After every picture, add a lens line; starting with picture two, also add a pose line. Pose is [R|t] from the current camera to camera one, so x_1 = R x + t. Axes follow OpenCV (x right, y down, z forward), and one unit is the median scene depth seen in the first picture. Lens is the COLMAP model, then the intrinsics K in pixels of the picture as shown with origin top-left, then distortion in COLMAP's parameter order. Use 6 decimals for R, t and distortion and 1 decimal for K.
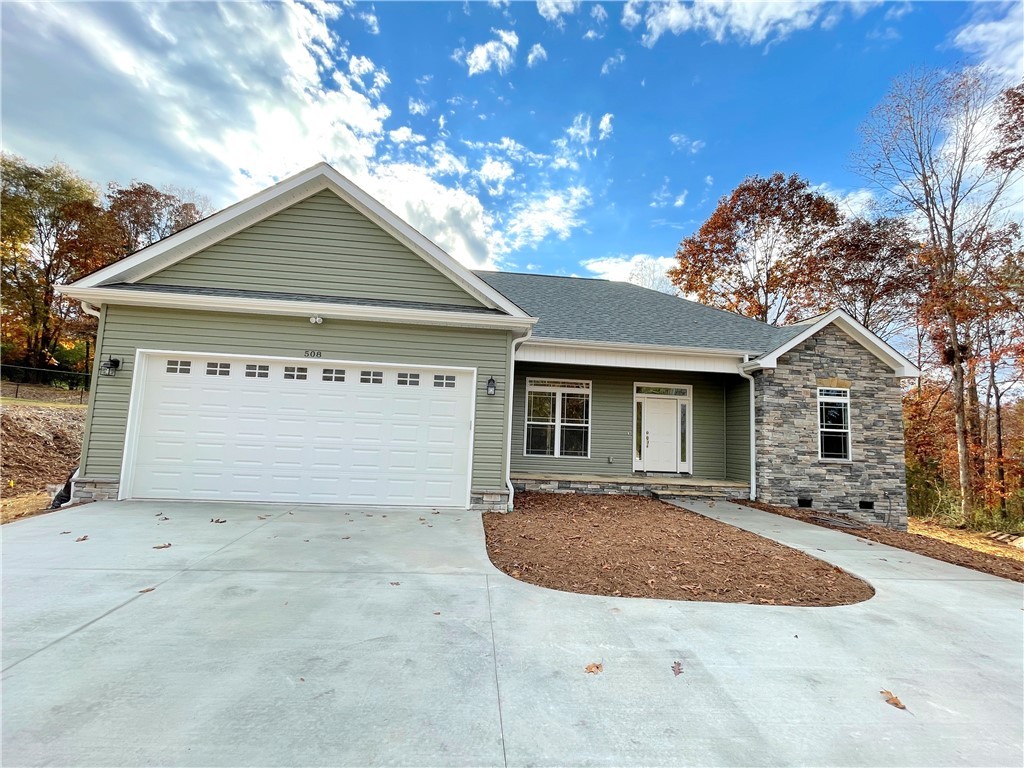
lens RADIAL K [[444.4, 0, 512.9], [0, 444.4, 393.4], [0, 0, 1]] dist [-0.008347, 0.006277]
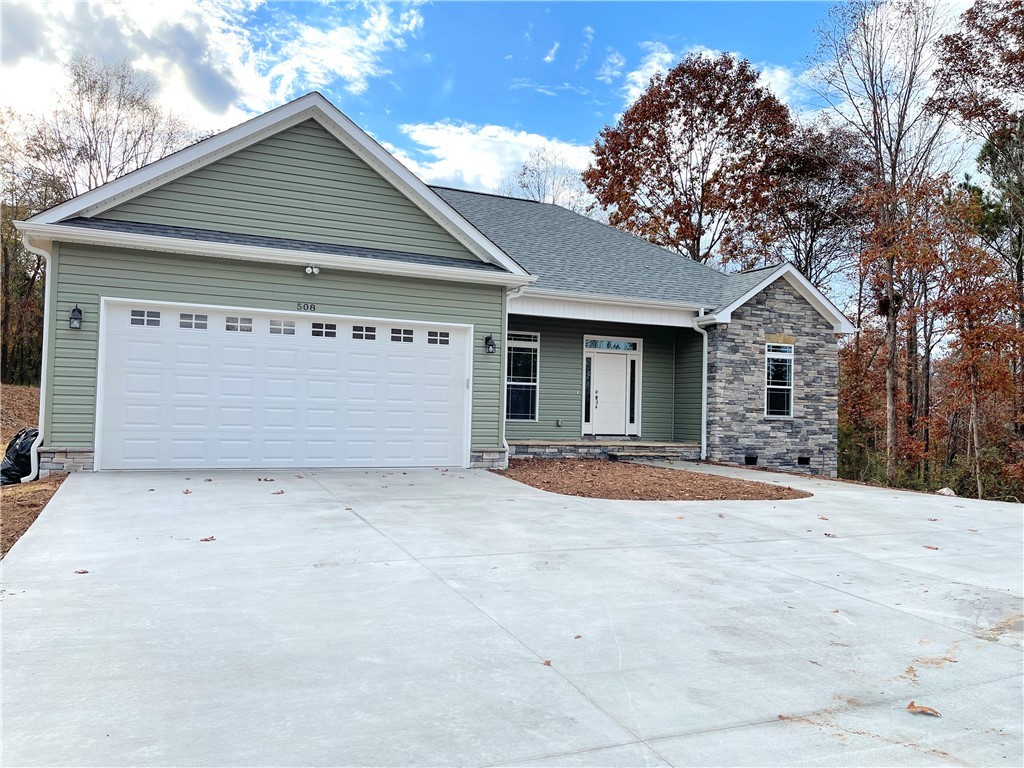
lens RADIAL K [[766.4, 0, 503.5], [0, 766.4, 393.5], [0, 0, 1]] dist [0.069763, -0.046698]
pose [[0.953330, -0.010977, 0.301730, -0.376270], [-0.013022, 0.996914, 0.077413, -0.027293], [-0.301649, -0.077729, 0.950245, -0.447770]]
